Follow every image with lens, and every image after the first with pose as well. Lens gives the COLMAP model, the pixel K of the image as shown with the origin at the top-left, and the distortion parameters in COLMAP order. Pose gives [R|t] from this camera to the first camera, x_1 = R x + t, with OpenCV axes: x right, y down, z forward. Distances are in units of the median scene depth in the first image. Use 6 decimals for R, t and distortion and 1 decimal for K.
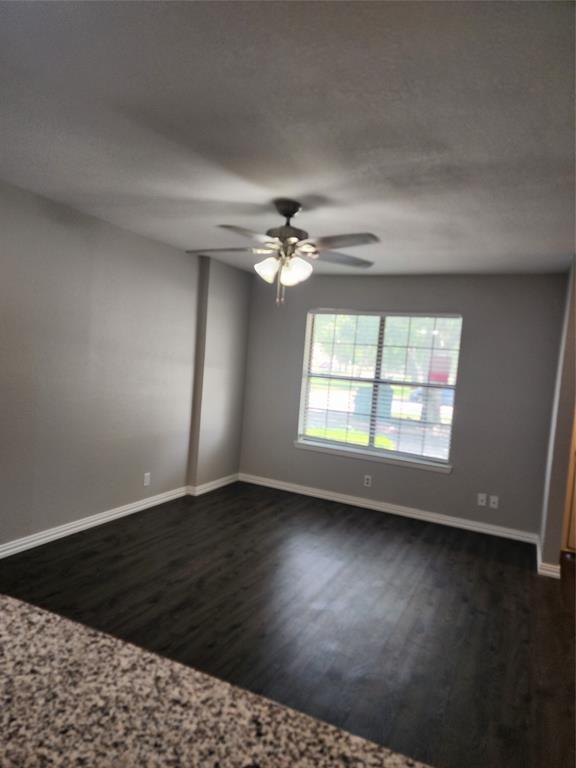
lens RADIAL K [[505.0, 0, 288.0], [0, 505.0, 384.0], [0, 0, 1]] dist [0.099306, -0.088199]
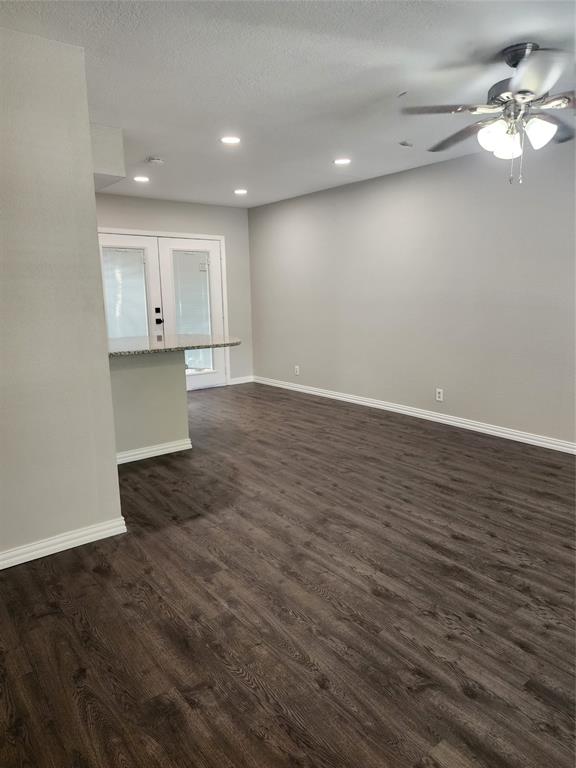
lens RADIAL K [[505.0, 0, 288.0], [0, 505.0, 384.0], [0, 0, 1]] dist [0.099306, -0.088199]
pose [[-0.437096, 0.092996, -0.894594, 0.926659], [-0.071658, 0.987878, 0.137705, 0.065717], [0.896556, 0.124295, -0.425133, 1.104450]]
